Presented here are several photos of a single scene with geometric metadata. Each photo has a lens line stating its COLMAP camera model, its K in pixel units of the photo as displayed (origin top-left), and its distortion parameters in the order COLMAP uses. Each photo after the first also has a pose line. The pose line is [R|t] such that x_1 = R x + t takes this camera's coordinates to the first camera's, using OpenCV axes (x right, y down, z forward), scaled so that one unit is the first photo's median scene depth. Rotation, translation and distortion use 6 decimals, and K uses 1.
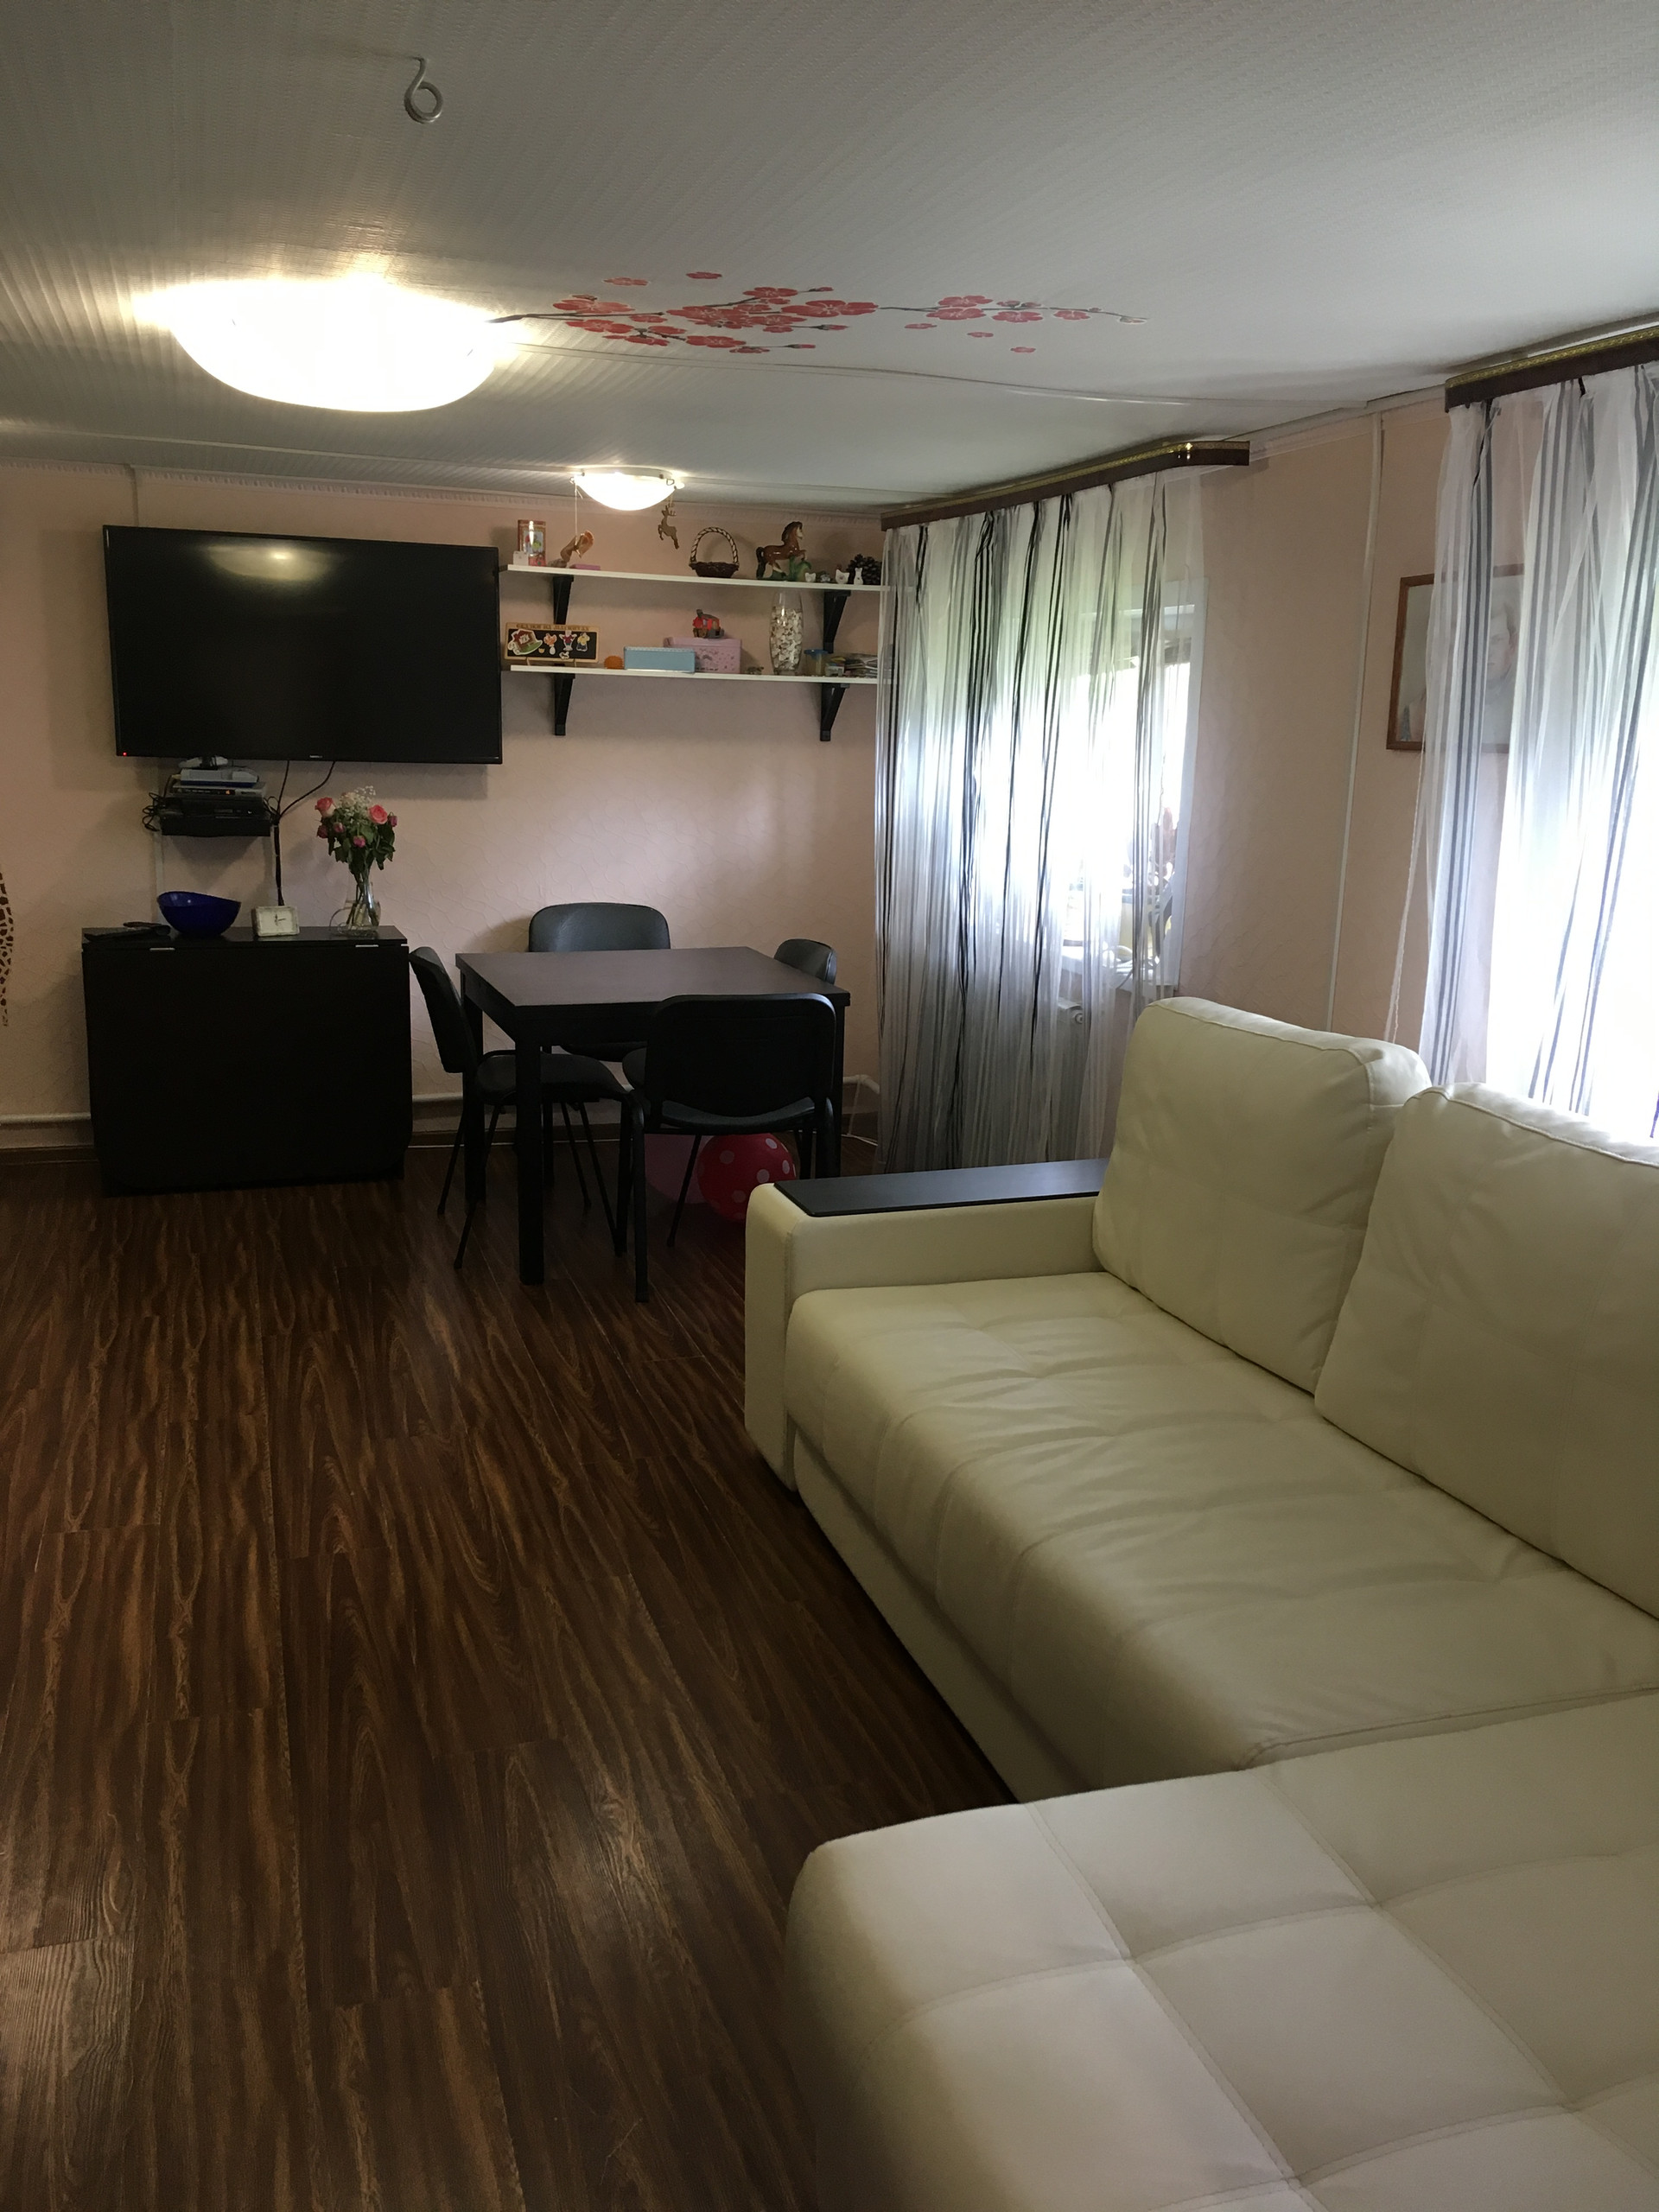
lens RADIAL K [[1863.7, 0, 837.3], [0, 1863.7, 1108.0], [0, 0, 1]] dist [0.086958, -0.071848]
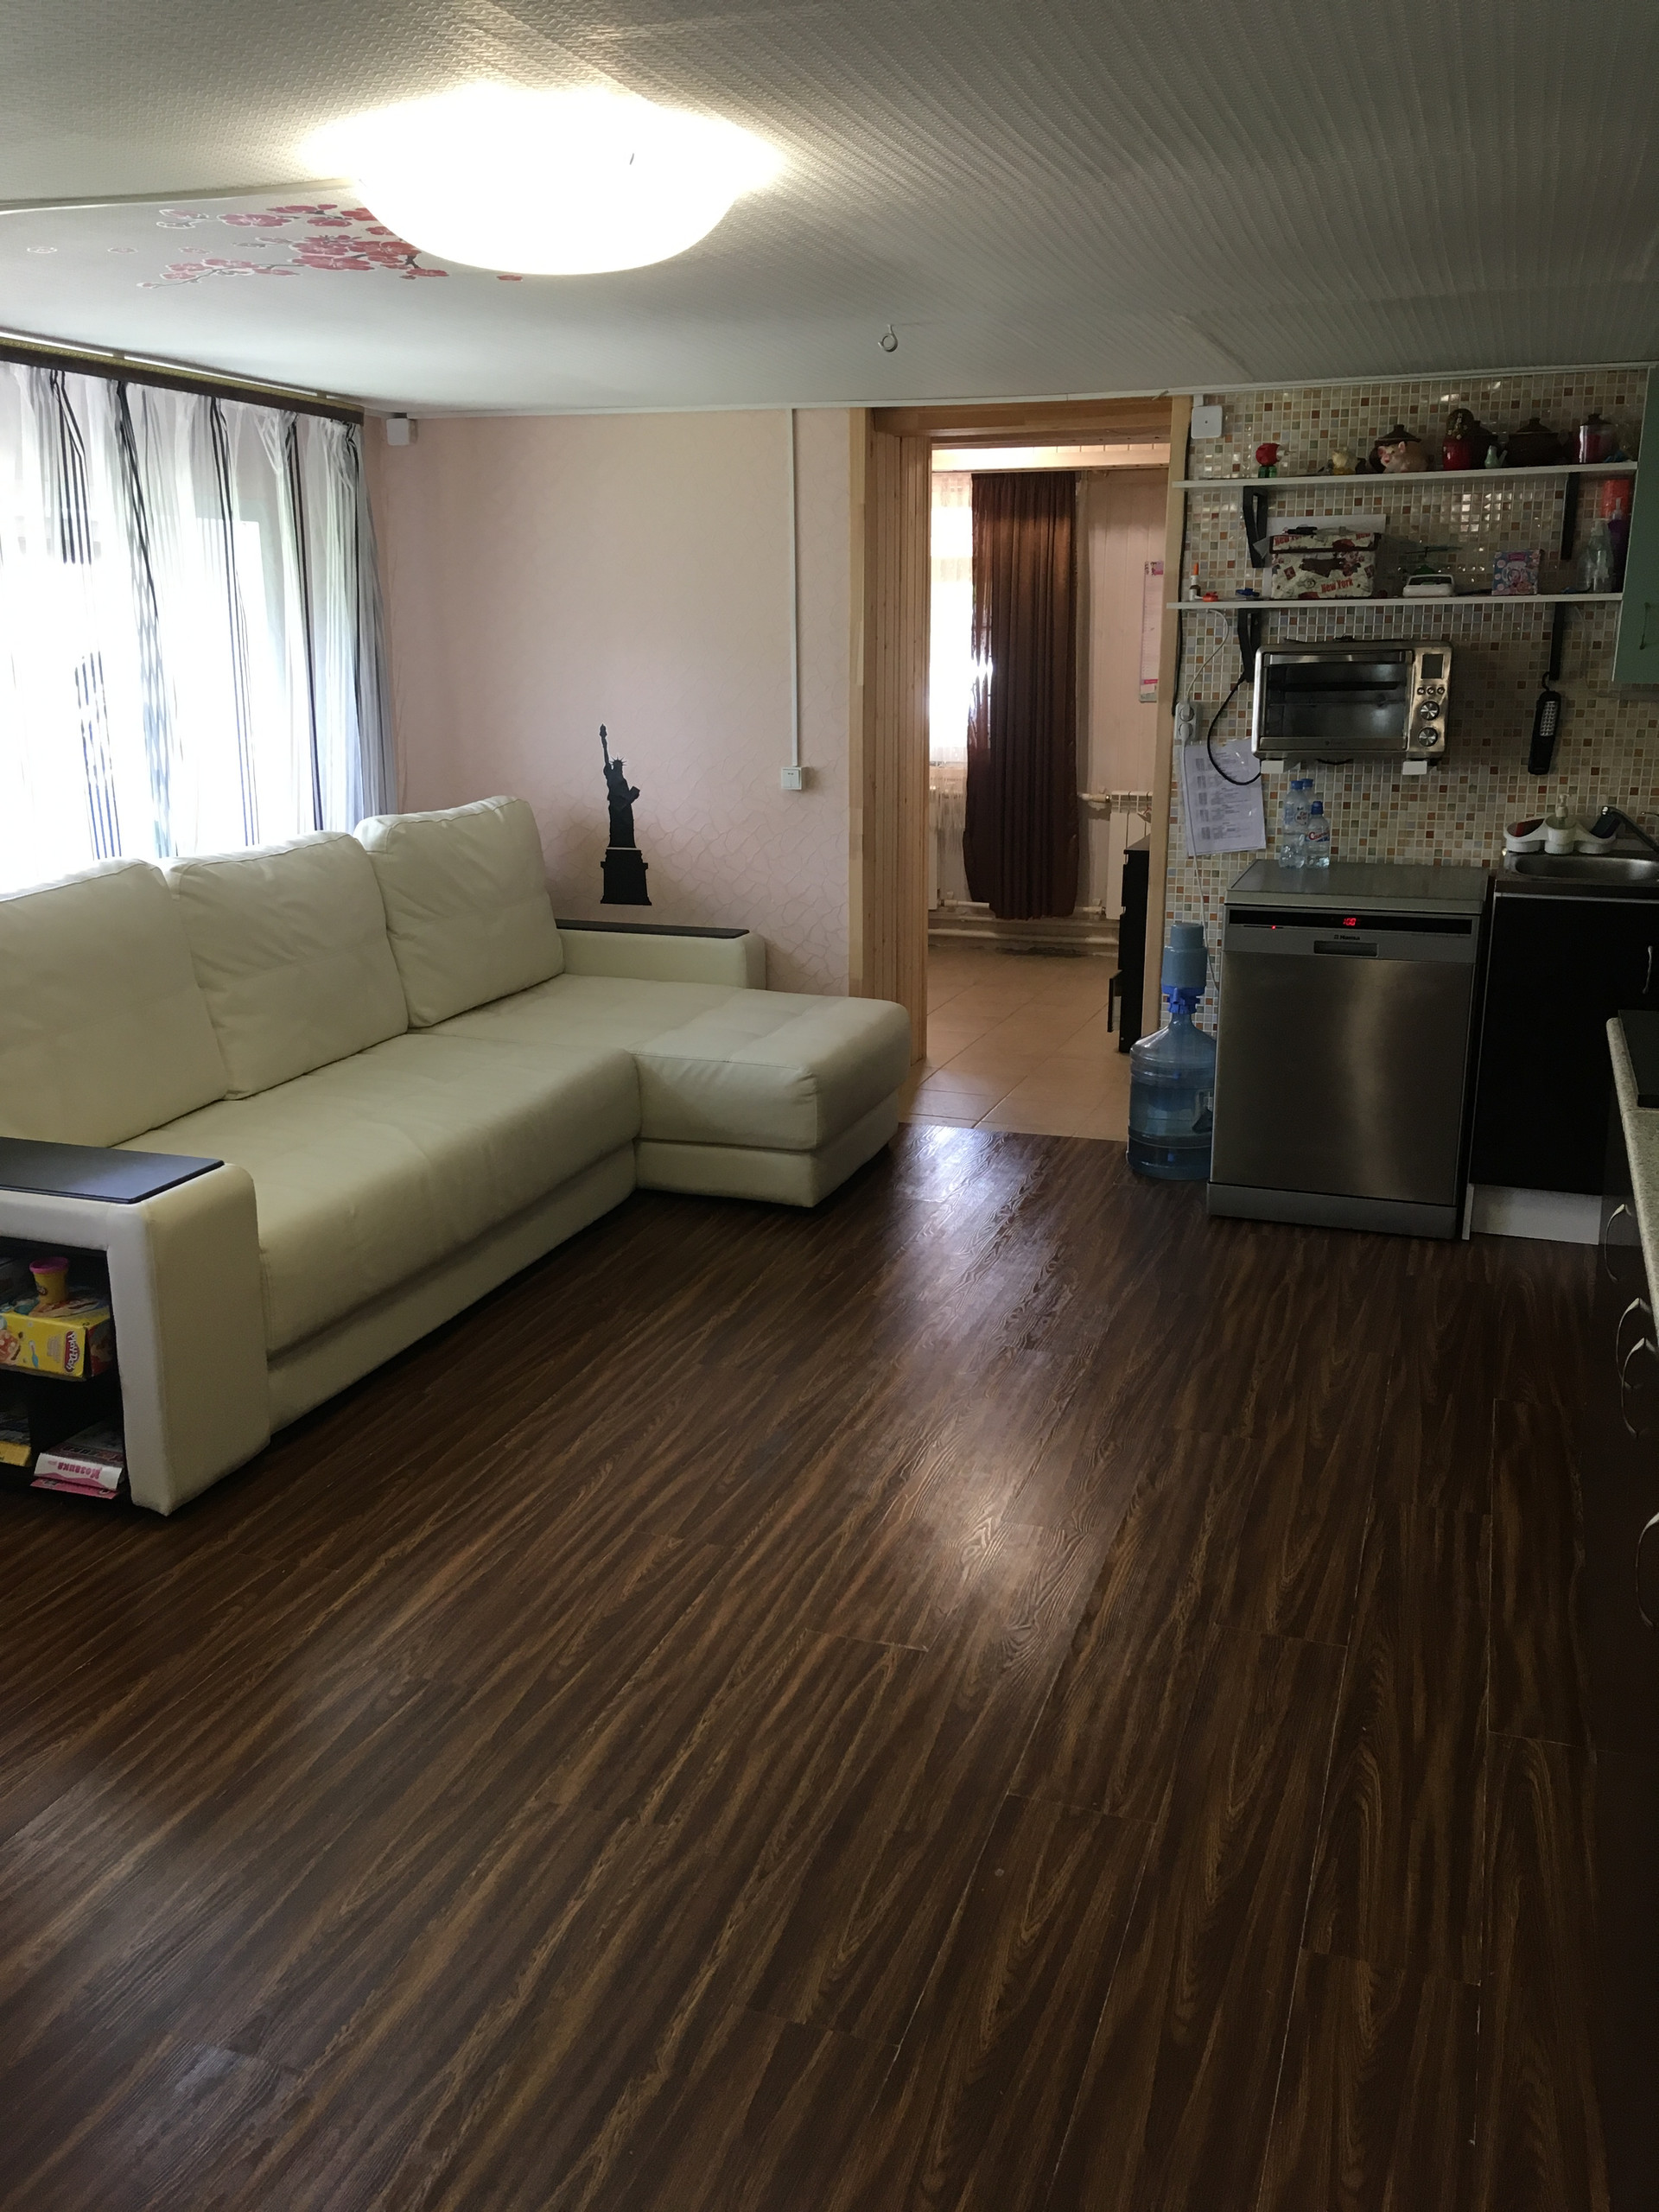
lens RADIAL K [[1863.7, 0, 827.6], [0, 1863.7, 1105.4], [0, 0, 1]] dist [0.086958, -0.071848]
pose [[-0.794251, -0.176339, 0.581437, -0.654196], [0.111079, 0.898687, 0.424290, -0.275416], [-0.597349, 0.401579, -0.694196, 1.194508]]
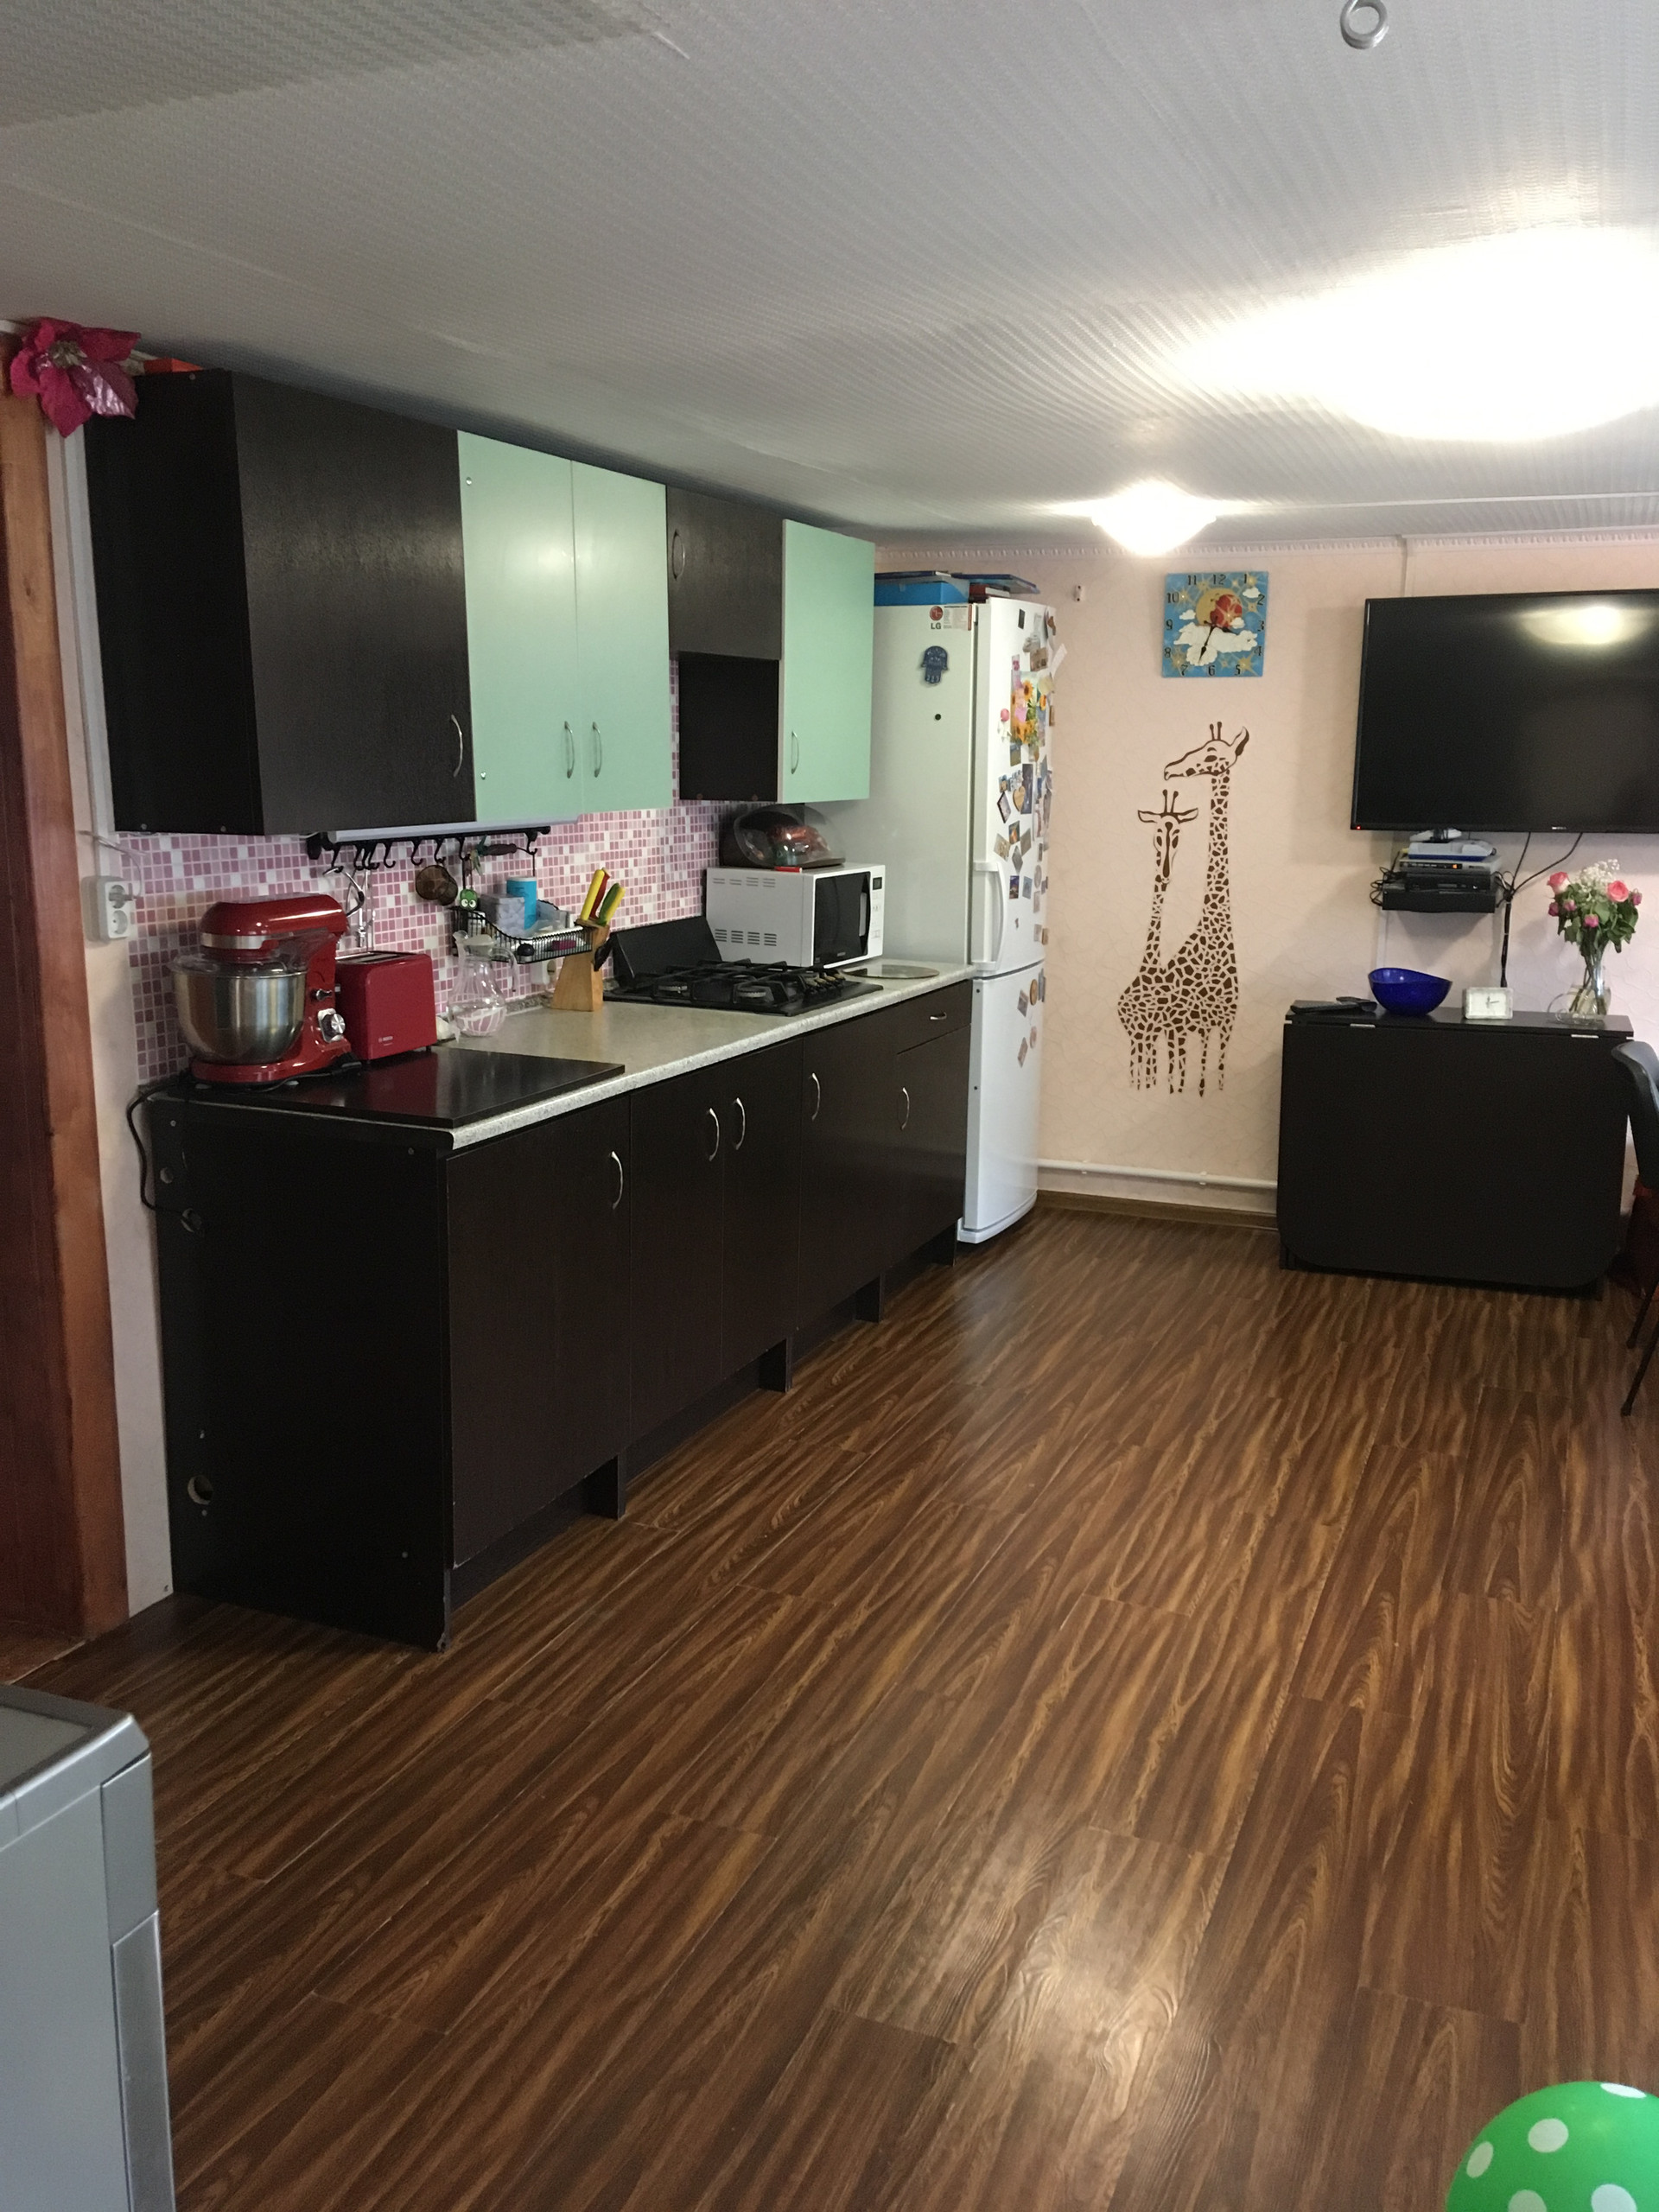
lens RADIAL K [[1863.7, 0, 822.8], [0, 1863.7, 1108.4], [0, 0, 1]] dist [0.086958, -0.071848]
pose [[0.761168, 0.096873, -0.641279, 0.071599], [-0.122658, 0.992440, 0.004330, -0.014857], [0.636850, 0.075362, 0.767296, 0.100329]]
